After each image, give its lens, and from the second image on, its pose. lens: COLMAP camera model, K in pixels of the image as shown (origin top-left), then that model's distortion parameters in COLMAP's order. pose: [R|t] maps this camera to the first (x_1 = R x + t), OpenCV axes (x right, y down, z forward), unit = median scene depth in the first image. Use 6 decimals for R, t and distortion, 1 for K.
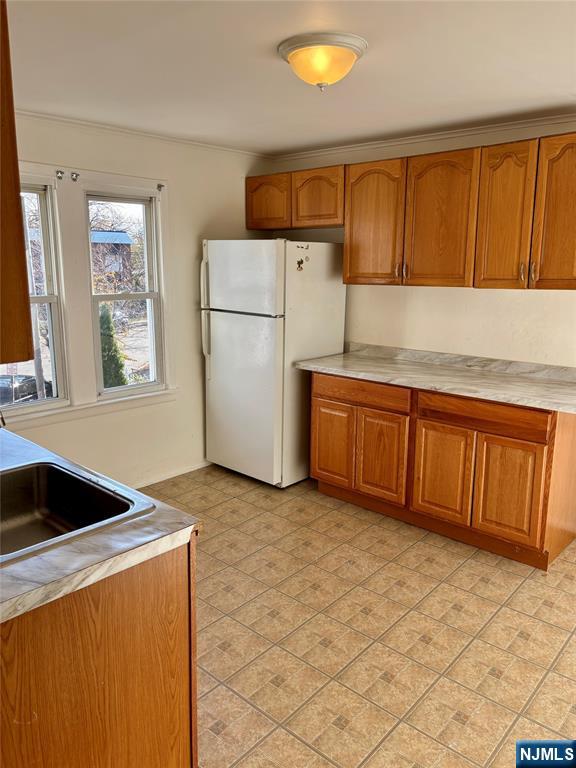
lens RADIAL K [[580.7, 0, 288.2], [0, 580.7, 383.2], [0, 0, 1]] dist [0.005052, -0.000738]
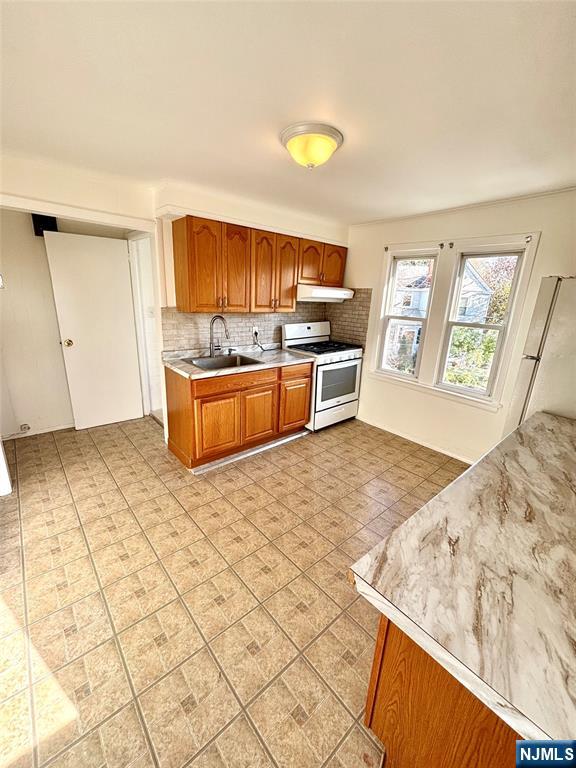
lens RADIAL K [[308.5, 0, 289.3], [0, 308.5, 381.3], [0, 0, 1]] dist [-0.000941, 0.000475]
pose [[-0.111948, 0.263142, -0.958240, 0.792152], [-0.255635, 0.924221, 0.283665, -0.182408], [0.960270, 0.276716, -0.036196, 0.939697]]
